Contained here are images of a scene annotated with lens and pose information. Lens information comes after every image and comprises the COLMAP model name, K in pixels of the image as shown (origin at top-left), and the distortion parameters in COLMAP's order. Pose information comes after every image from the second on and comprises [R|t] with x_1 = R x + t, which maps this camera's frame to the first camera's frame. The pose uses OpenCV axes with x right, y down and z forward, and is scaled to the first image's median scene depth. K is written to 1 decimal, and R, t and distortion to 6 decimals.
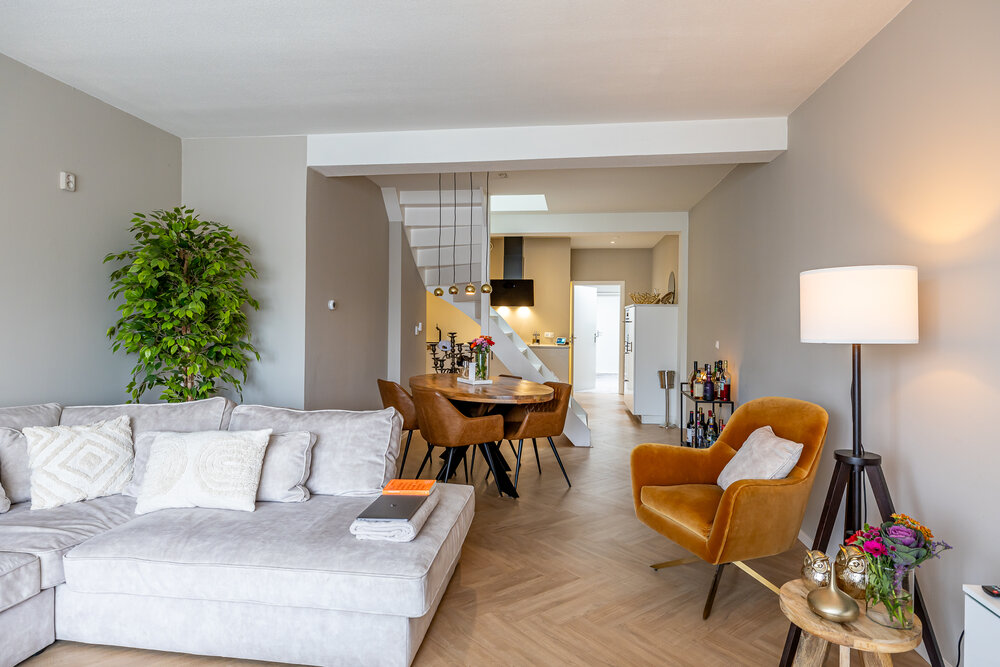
lens RADIAL K [[577.2, 0, 499.9], [0, 577.2, 328.2], [0, 0, 1]] dist [0.004859, 0.000135]
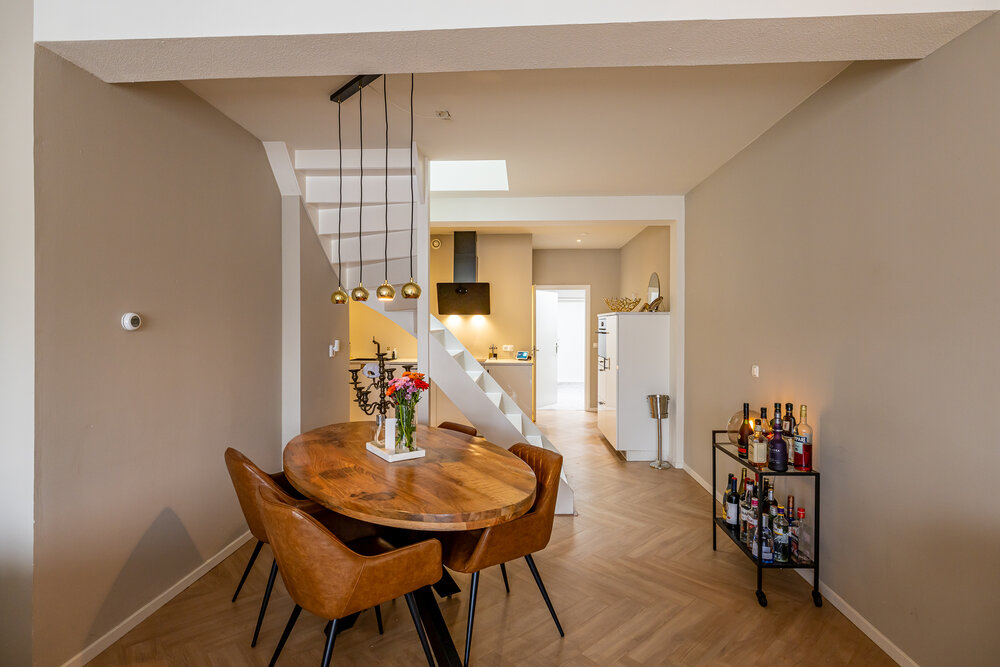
lens RADIAL K [[511.5, 0, 497.4], [0, 511.5, 332.4], [0, 0, 1]] dist [-0.003733, -0.001953]
pose [[0.996853, -0.009653, 0.078683, 0.013386], [0.009381, 0.999949, 0.003834, -0.019390], [-0.078716, -0.003084, 0.996892, 0.330229]]
